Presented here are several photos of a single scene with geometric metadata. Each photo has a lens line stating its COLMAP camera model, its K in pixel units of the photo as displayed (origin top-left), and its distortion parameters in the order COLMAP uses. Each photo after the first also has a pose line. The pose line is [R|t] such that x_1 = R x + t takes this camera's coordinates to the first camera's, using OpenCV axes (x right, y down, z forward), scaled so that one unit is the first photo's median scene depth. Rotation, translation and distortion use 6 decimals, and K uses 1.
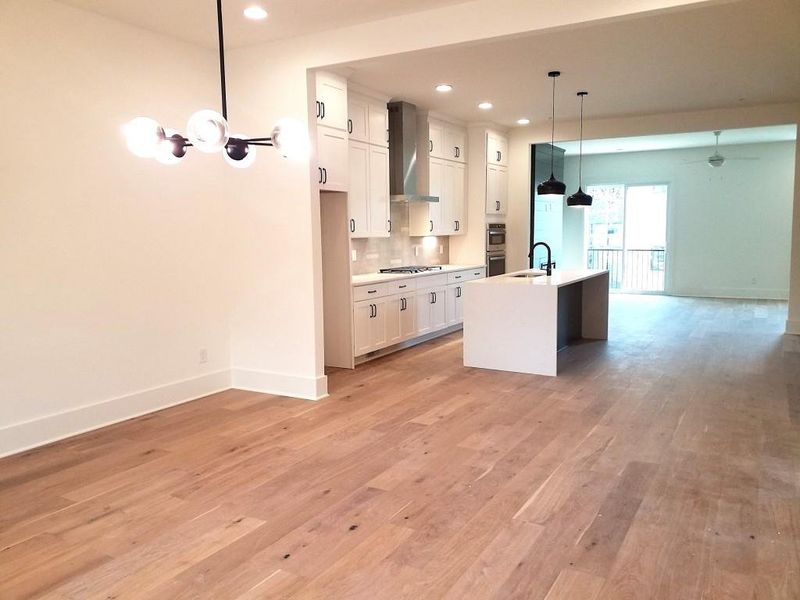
lens RADIAL K [[643.0, 0, 396.7], [0, 643.0, 296.8], [0, 0, 1]] dist [0.074733, -0.102523]
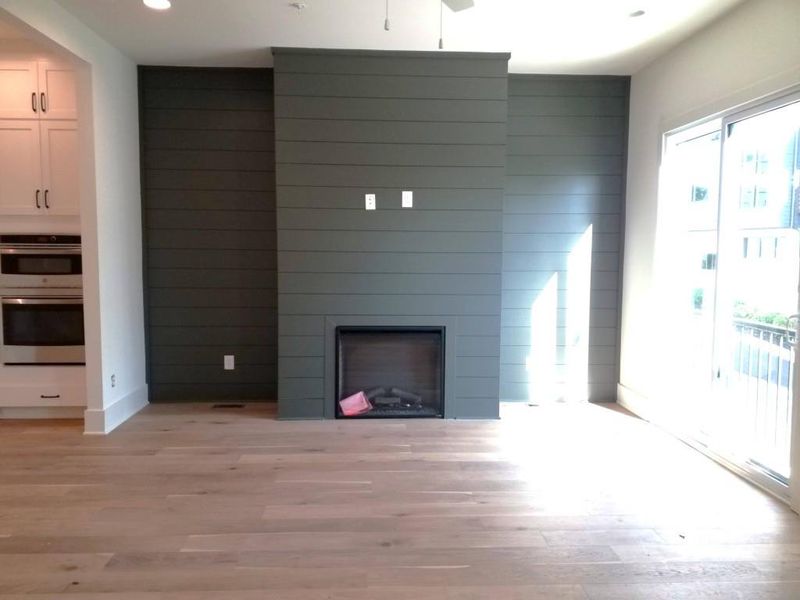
lens RADIAL K [[643.0, 0, 396.7], [0, 643.0, 296.8], [0, 0, 1]] dist [0.074733, -0.102523]
pose [[0.539976, 0.080781, -0.837795, 0.728294], [-0.098921, 0.994576, 0.032141, -0.106029], [0.835847, 0.065520, 0.545038, 0.935640]]
